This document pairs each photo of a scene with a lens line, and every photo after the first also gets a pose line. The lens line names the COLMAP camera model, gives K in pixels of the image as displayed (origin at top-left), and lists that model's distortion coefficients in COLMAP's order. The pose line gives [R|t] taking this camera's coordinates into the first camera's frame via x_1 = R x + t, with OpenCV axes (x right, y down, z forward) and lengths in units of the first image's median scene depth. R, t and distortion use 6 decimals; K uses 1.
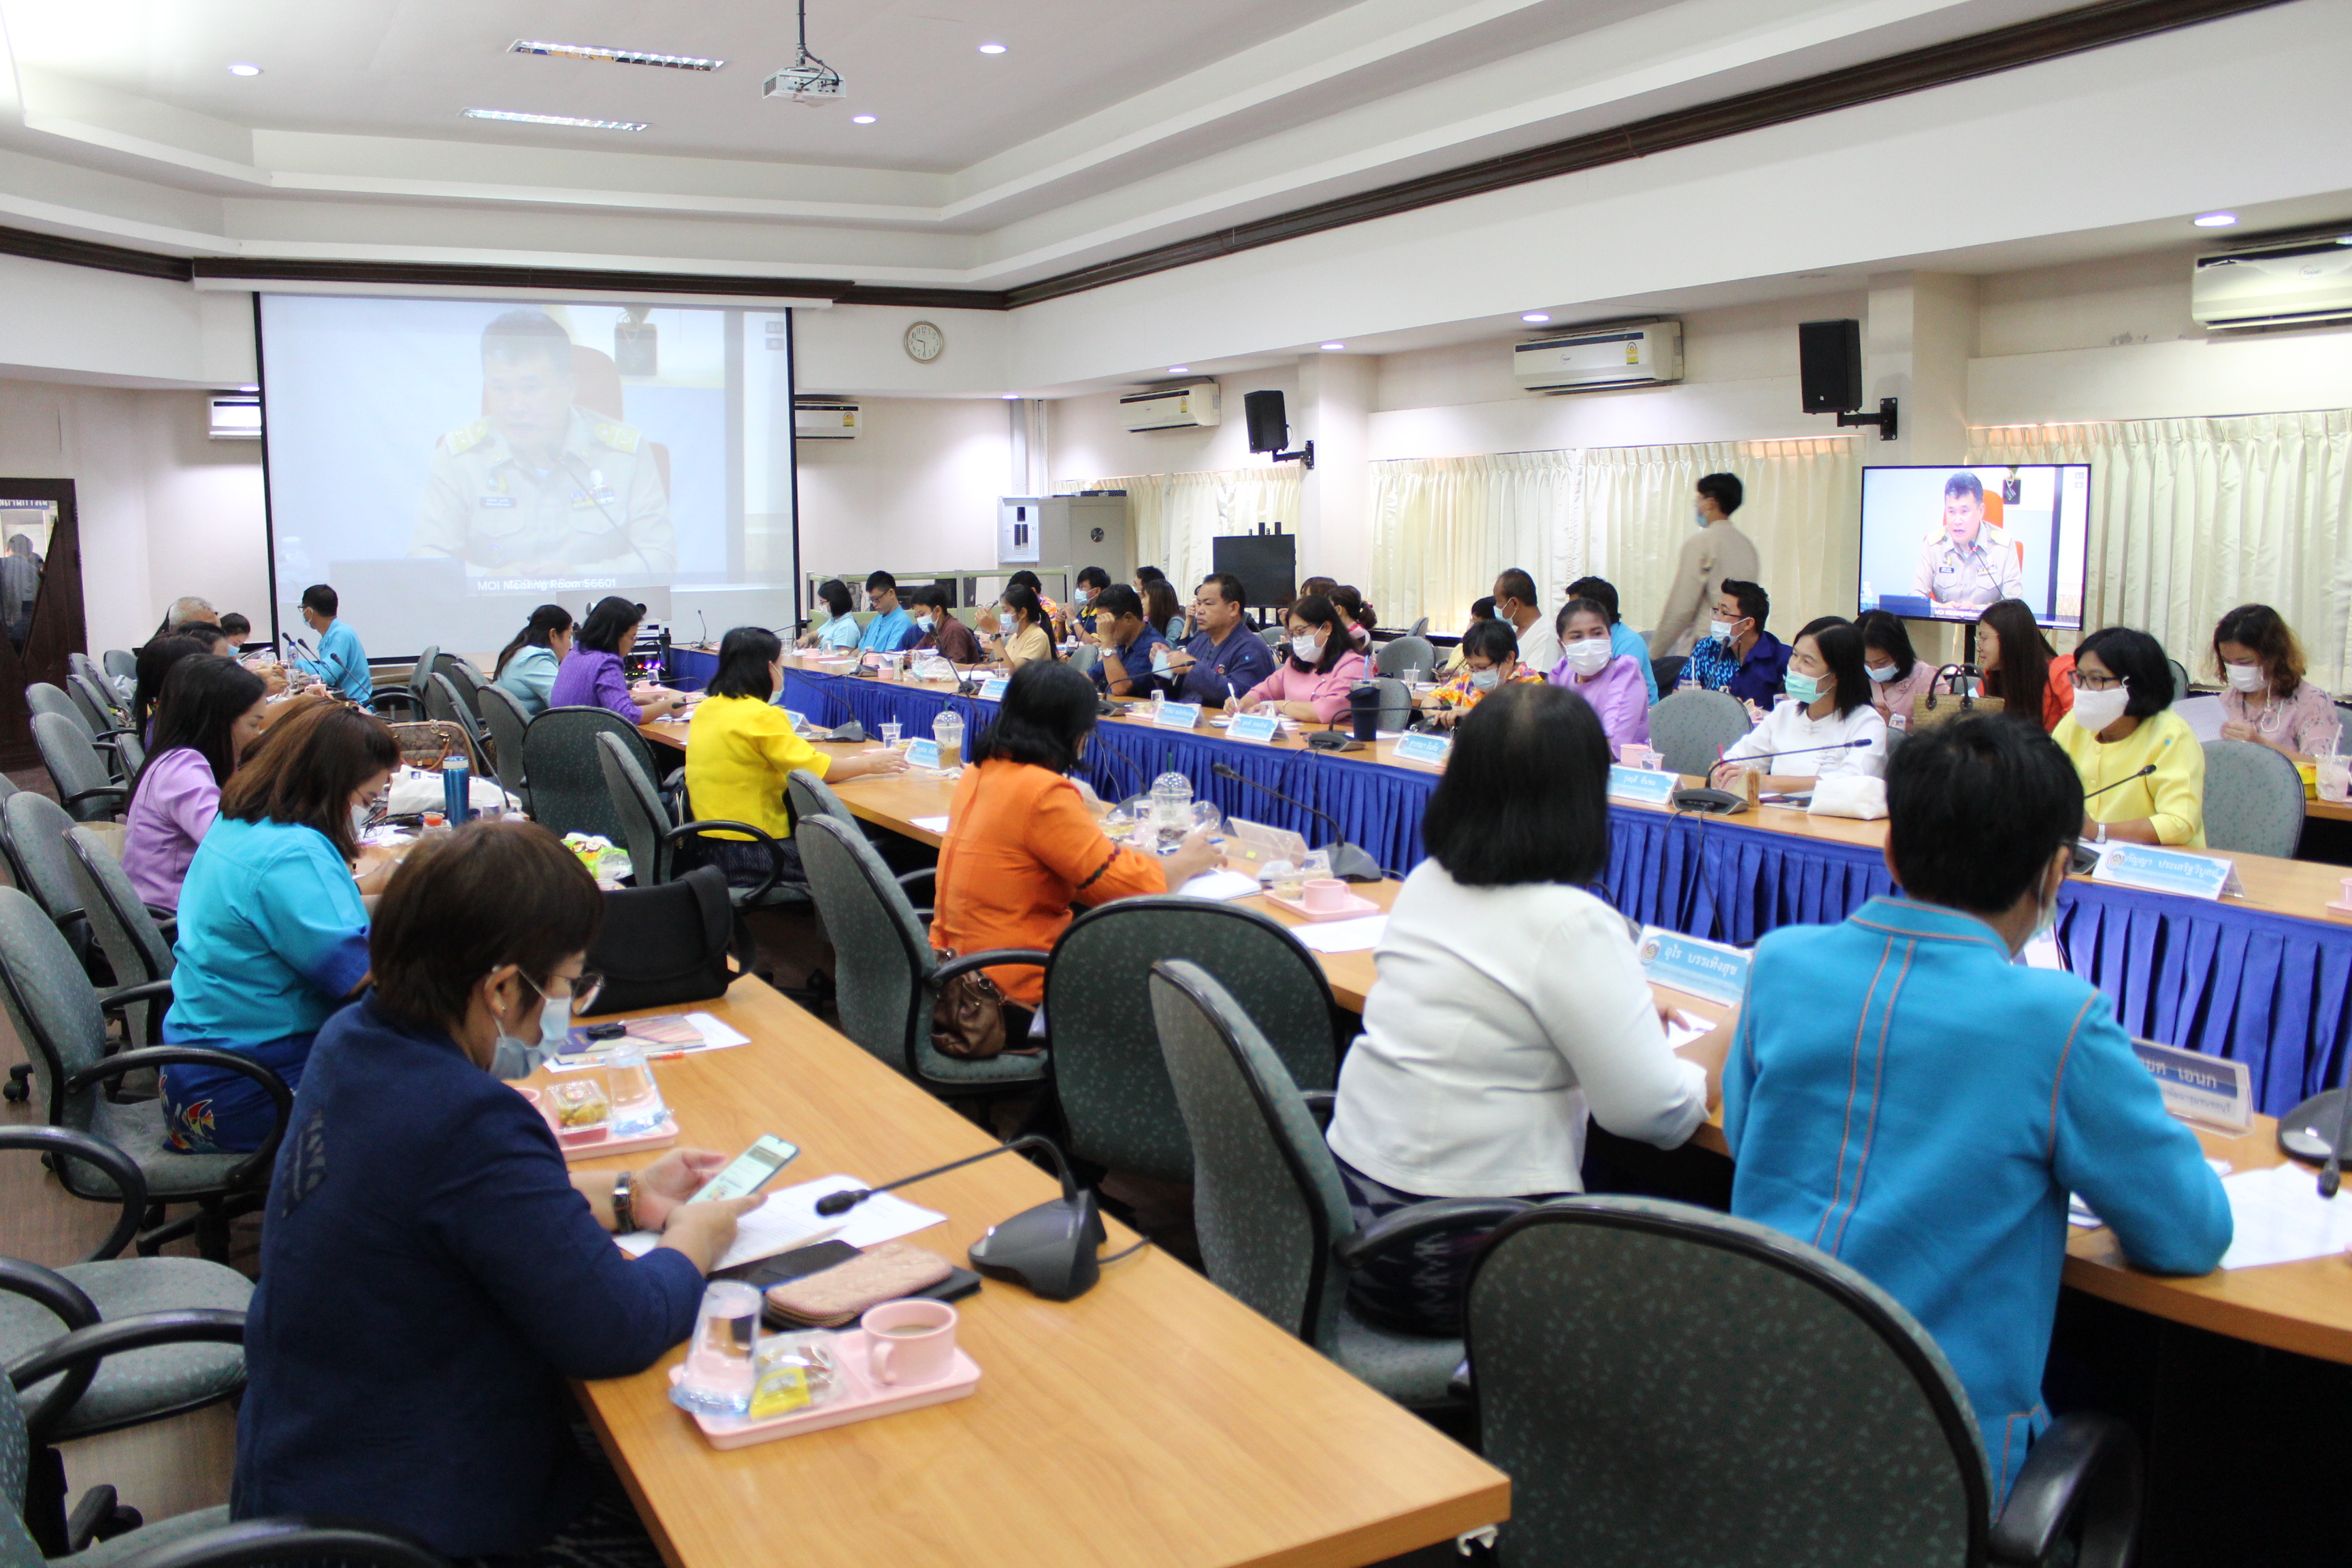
lens RADIAL K [[1969.3, 0, 1166.6], [0, 1969.3, 780.2], [0, 0, 1]] dist [-0.155549, 0.140705]
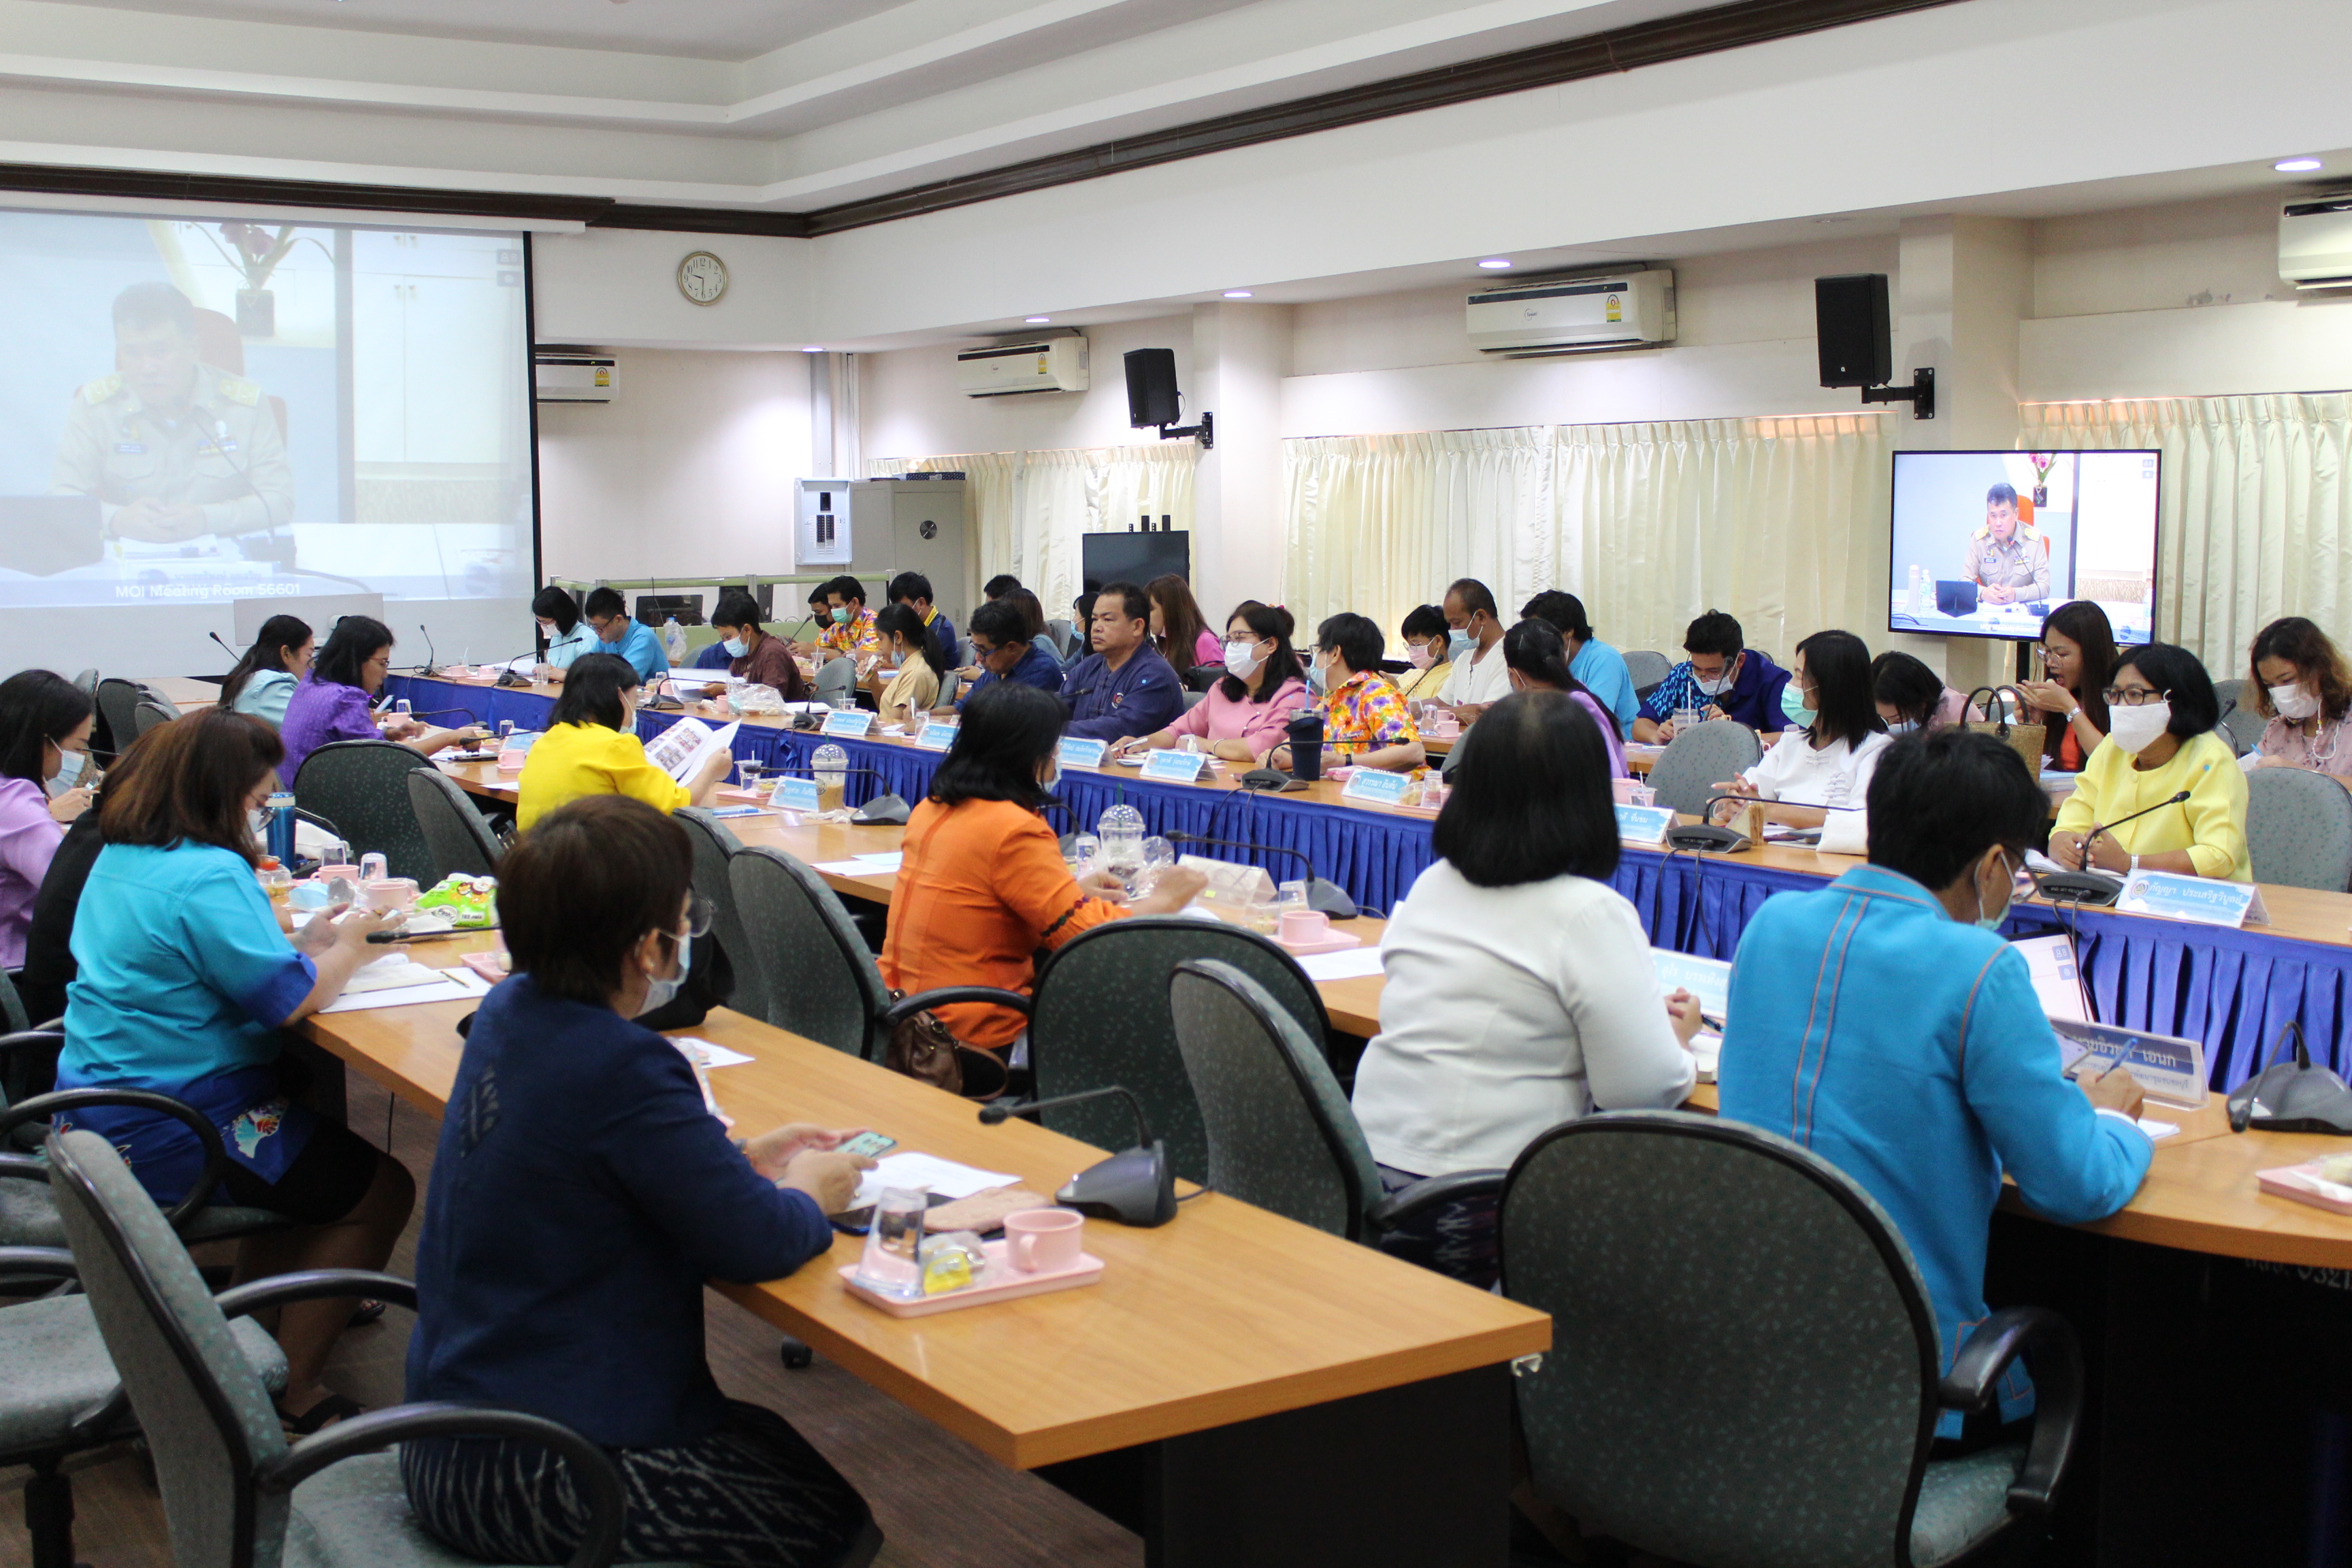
lens RADIAL K [[2654.7, 0, 1179.5], [0, 2654.7, 791.1], [0, 0, 1]] dist [-0.088887, 0.117994]
pose [[0.997351, -0.003812, 0.072638, -0.031305], [0.005583, 0.999692, -0.024192, 0.010204], [-0.072524, 0.024534, 0.997065, -0.118387]]
